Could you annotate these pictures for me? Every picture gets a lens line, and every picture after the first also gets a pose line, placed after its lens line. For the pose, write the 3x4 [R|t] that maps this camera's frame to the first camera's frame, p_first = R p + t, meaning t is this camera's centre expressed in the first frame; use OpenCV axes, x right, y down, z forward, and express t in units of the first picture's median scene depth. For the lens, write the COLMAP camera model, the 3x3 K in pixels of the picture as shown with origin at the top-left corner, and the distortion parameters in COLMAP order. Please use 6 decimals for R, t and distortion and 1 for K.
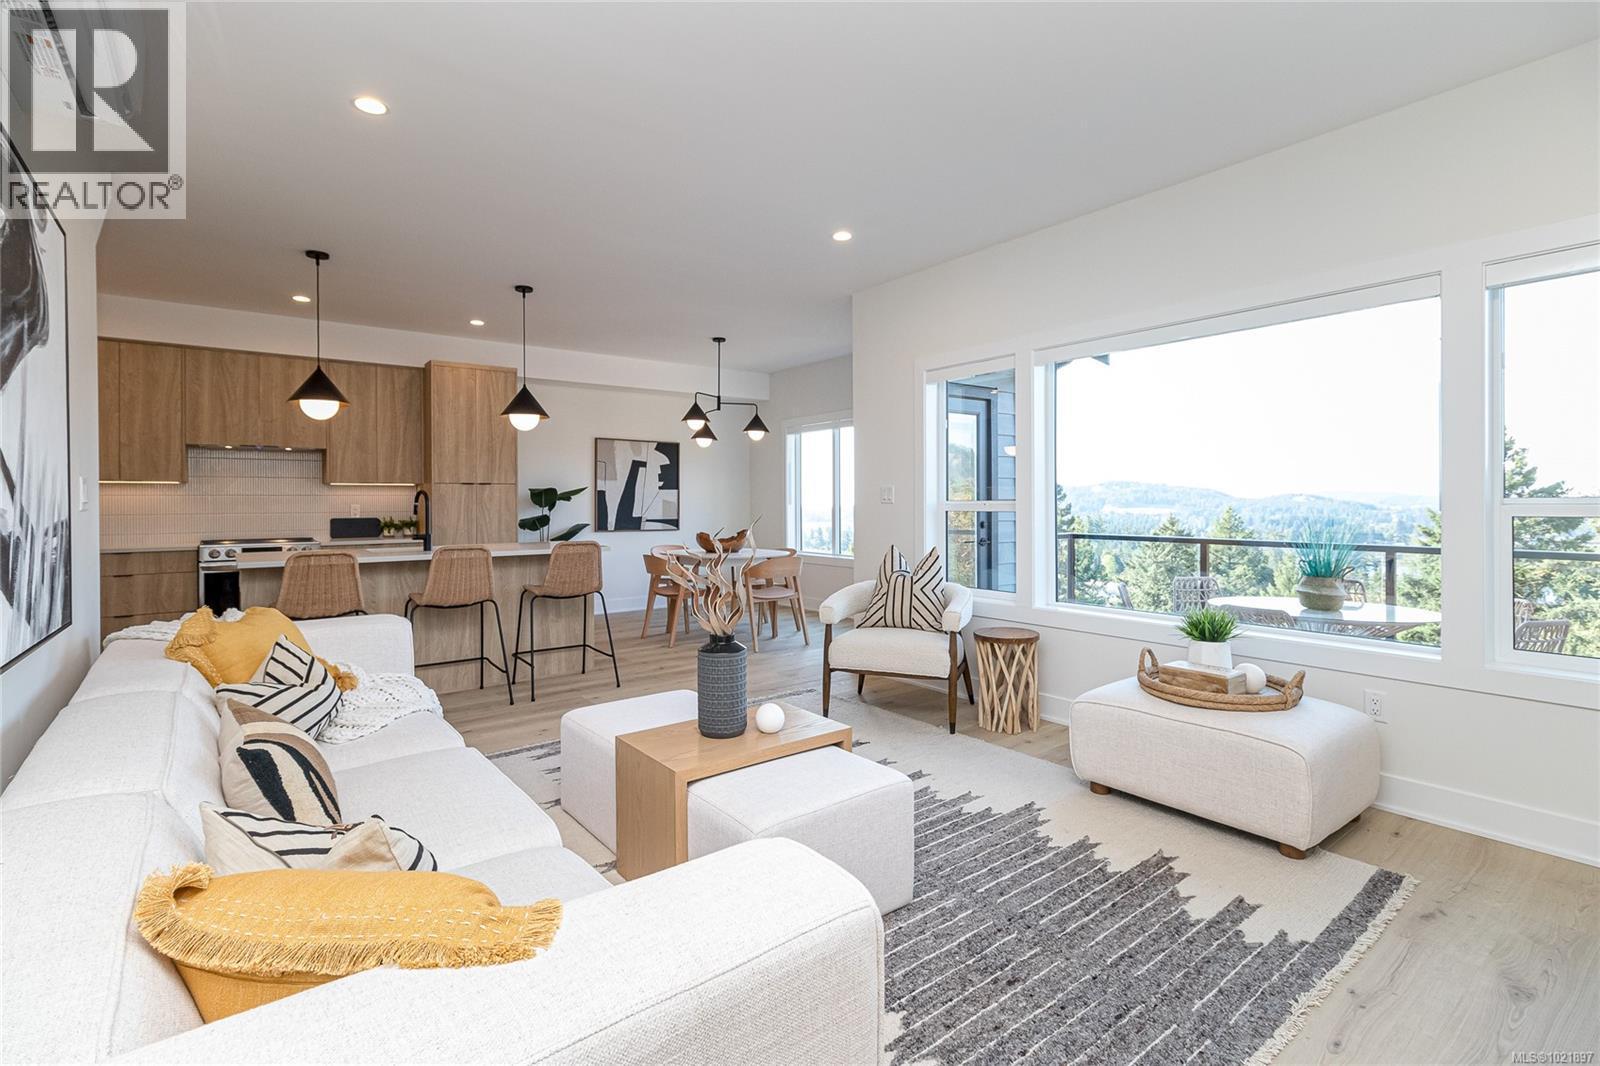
lens RADIAL K [[735.5, 0, 786.5], [0, 735.5, 504.0], [0, 0, 1]] dist [0.005533, -0.000912]
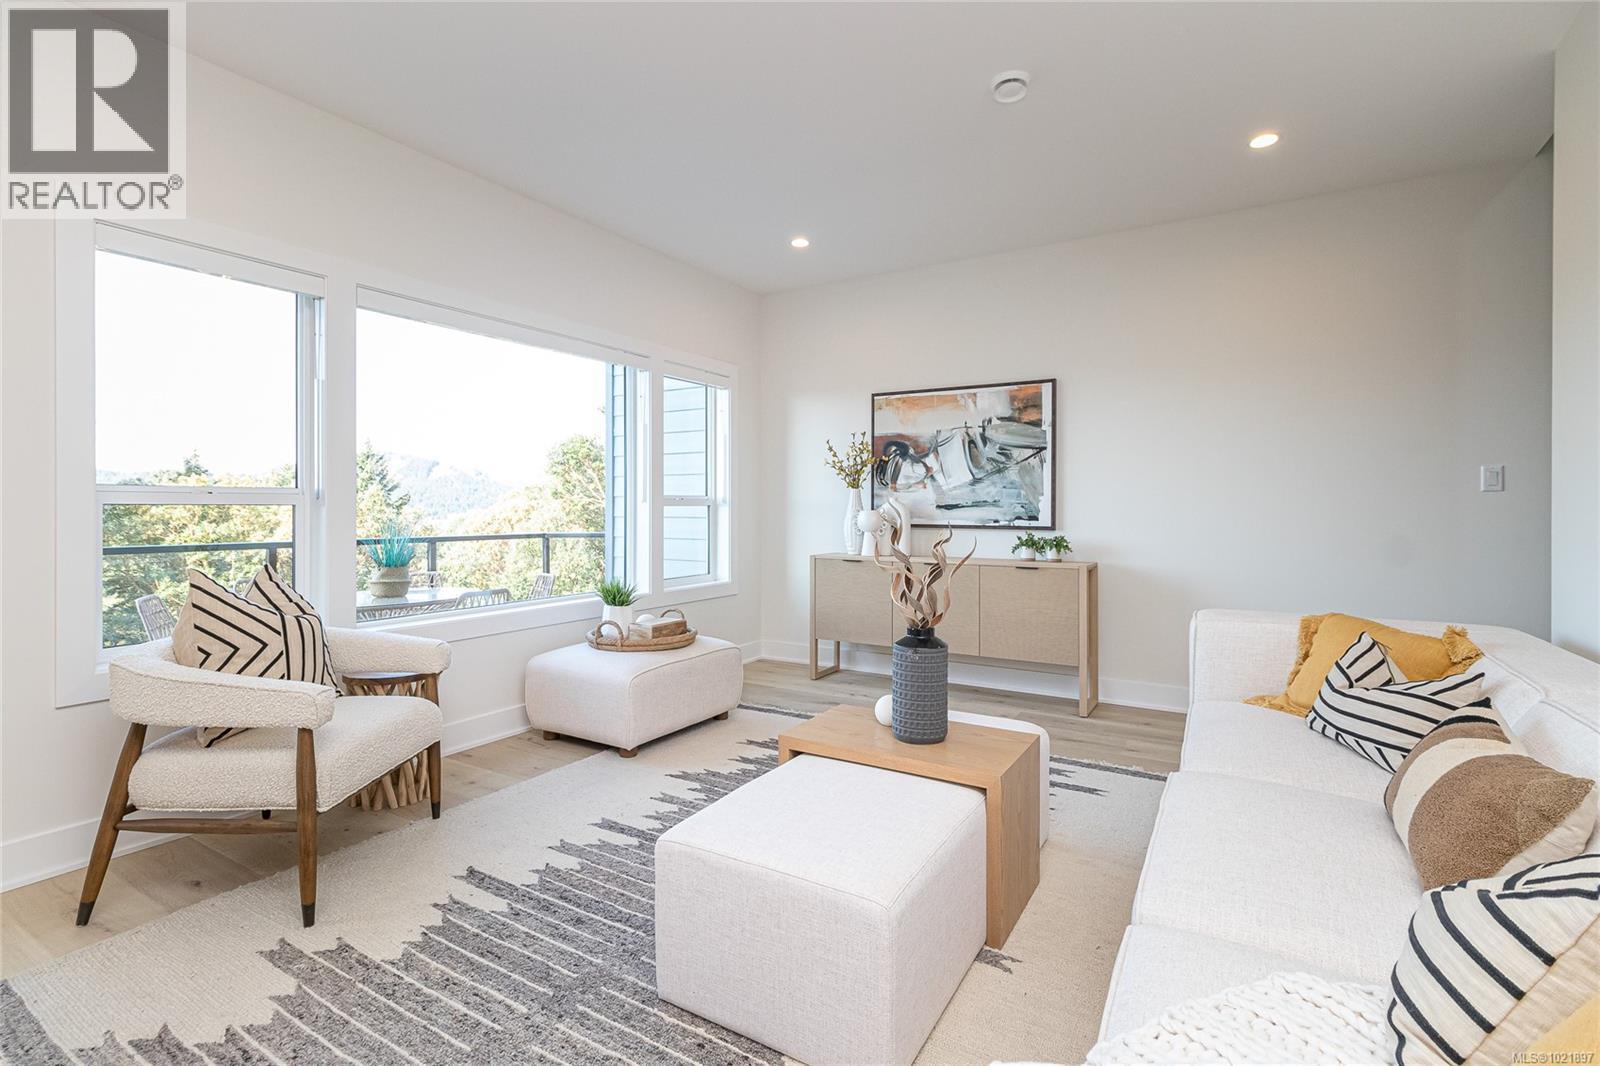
lens RADIAL K [[735.5, 0, 796.8], [0, 735.5, 512.9], [0, 0, 1]] dist [0.005533, -0.000912]
pose [[-0.354899, -0.002657, 0.934901, -0.328129], [0.007621, 0.999955, 0.005735, 0.011363], [-0.934874, 0.009160, -0.354863, 0.548114]]
